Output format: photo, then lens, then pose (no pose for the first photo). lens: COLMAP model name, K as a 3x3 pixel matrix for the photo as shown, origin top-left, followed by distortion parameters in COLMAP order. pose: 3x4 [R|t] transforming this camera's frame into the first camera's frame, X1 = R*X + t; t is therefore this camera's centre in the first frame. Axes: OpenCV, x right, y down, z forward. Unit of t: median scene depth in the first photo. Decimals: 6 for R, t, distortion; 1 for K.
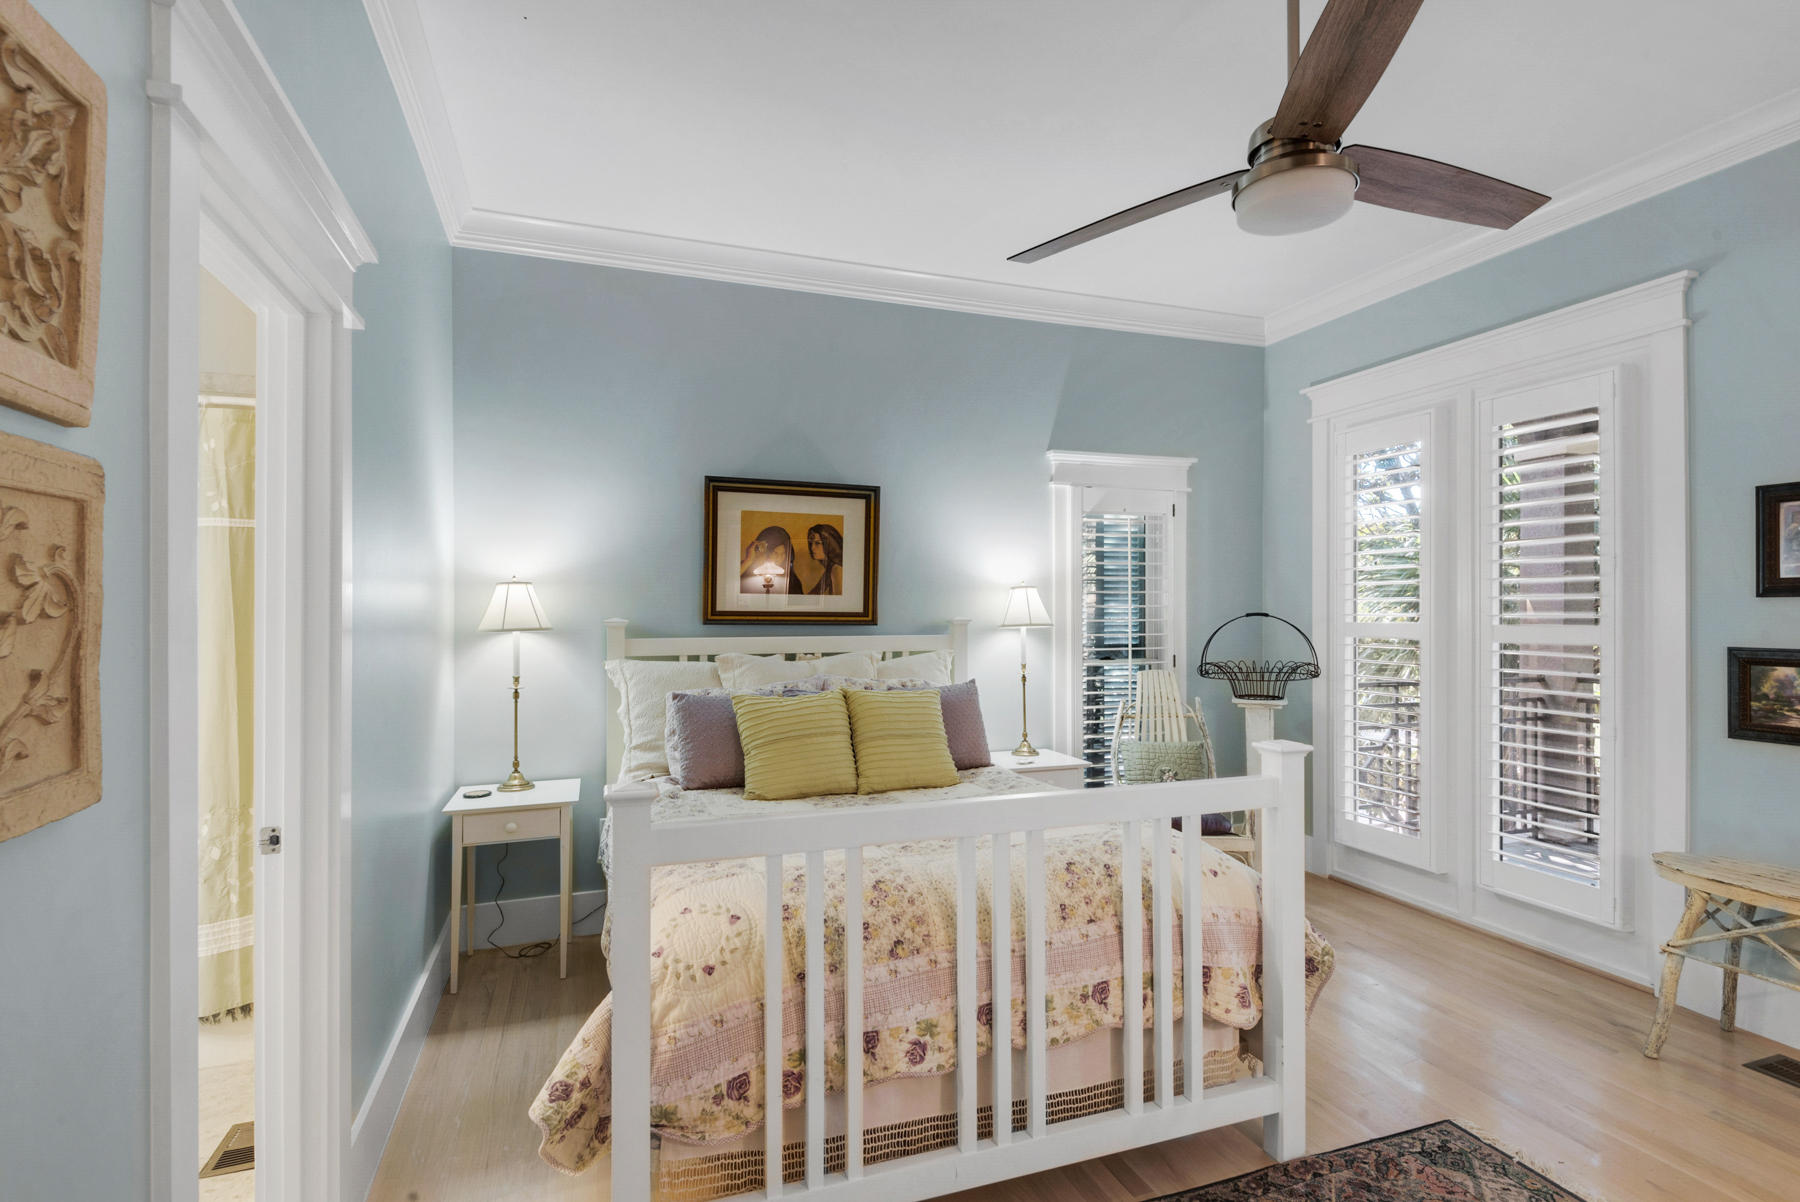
lens RADIAL K [[864.0, 0, 900.0], [0, 864.0, 601.0], [0, 0, 1]] dist [0.034146, -0.035661]
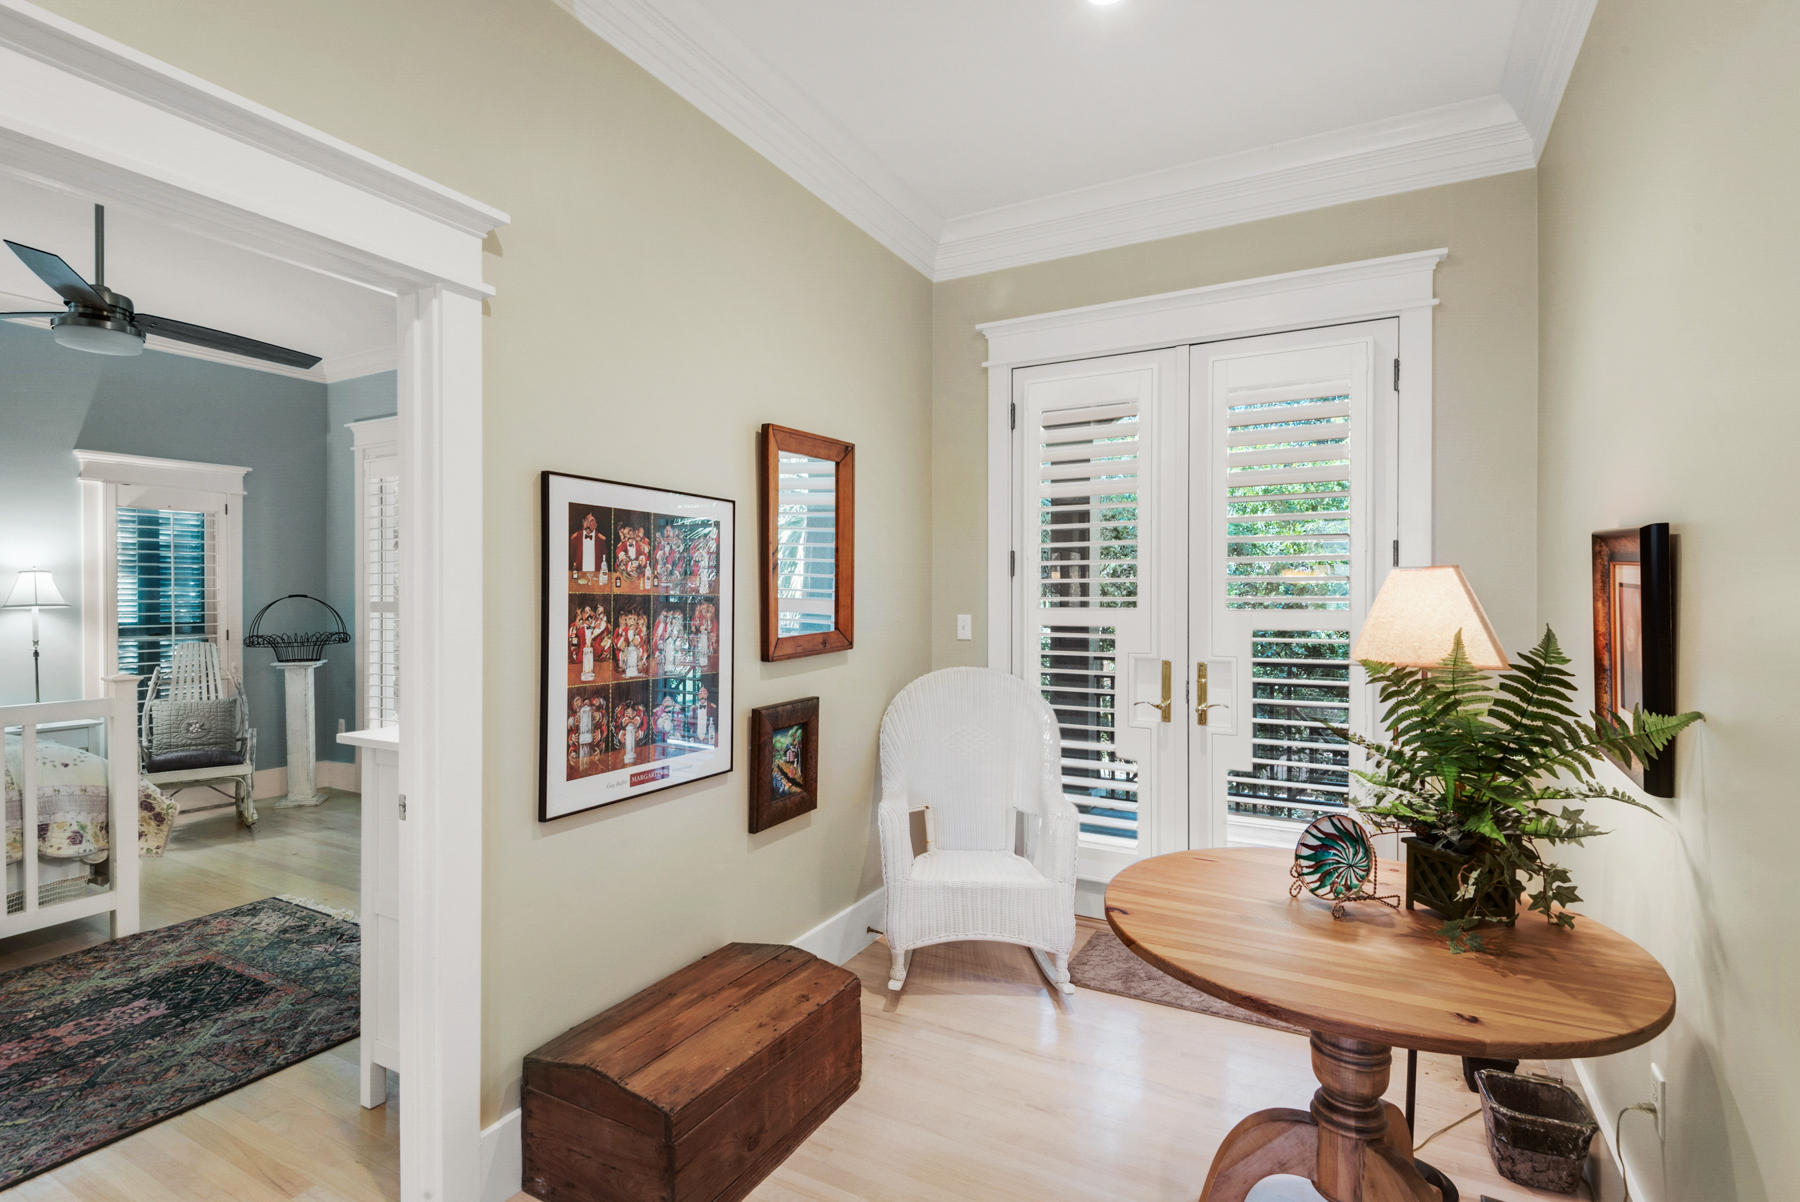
lens RADIAL K [[878.5, 0, 903.7], [0, 878.5, 595.7], [0, 0, 1]] dist [0.003272, 0.000854]
pose [[0.748861, -0.001240, 0.662726, 0.237420], [-0.007951, 0.999909, 0.010856, -0.006704], [-0.662679, -0.013399, 0.748783, -0.609919]]
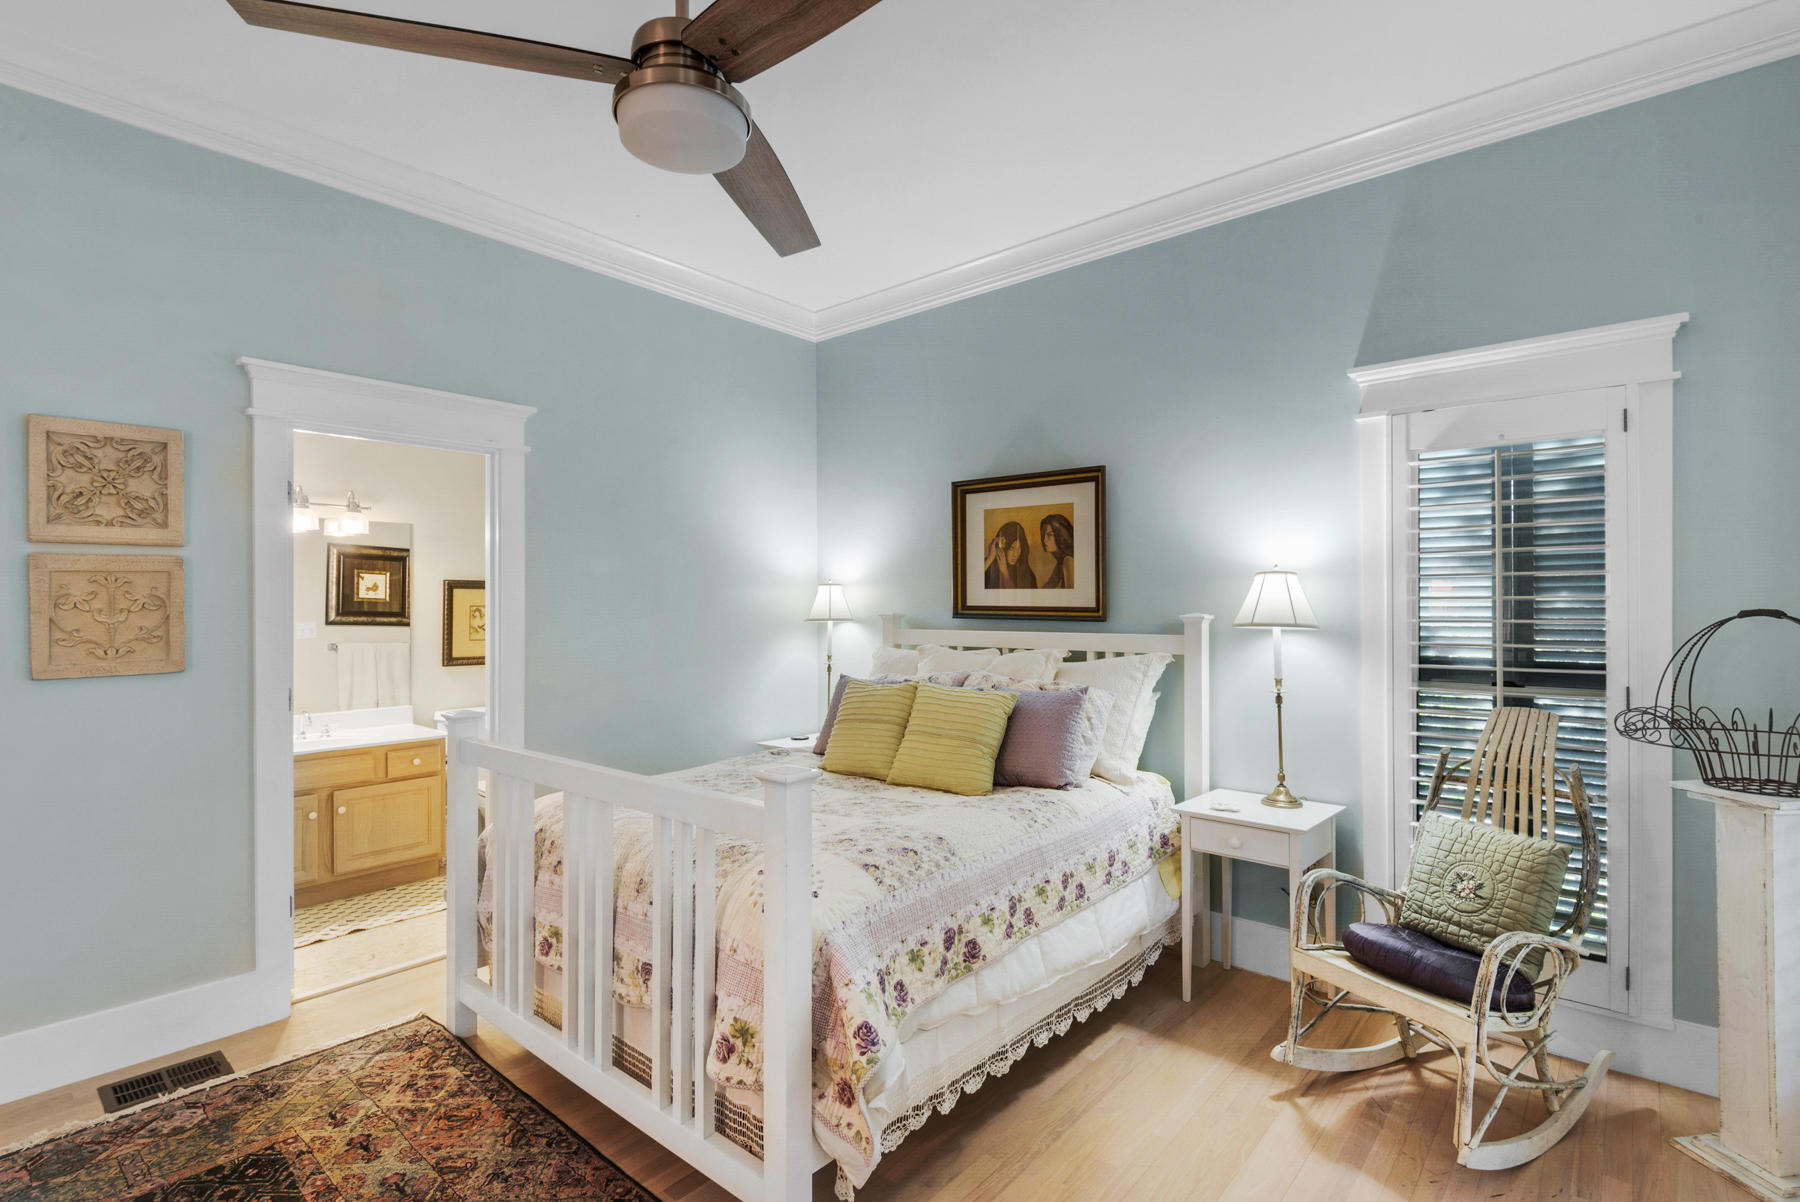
lens RADIAL K [[861.2, 0, 900.1], [0, 861.2, 604.6], [0, 0, 1]] dist [0.045825, -0.032165]
pose [[0.480914, 0.000131, -0.876768, 0.652371], [0.011583, 0.999912, 0.006502, 0.002225], [0.876691, -0.013282, 0.480870, 0.389045]]
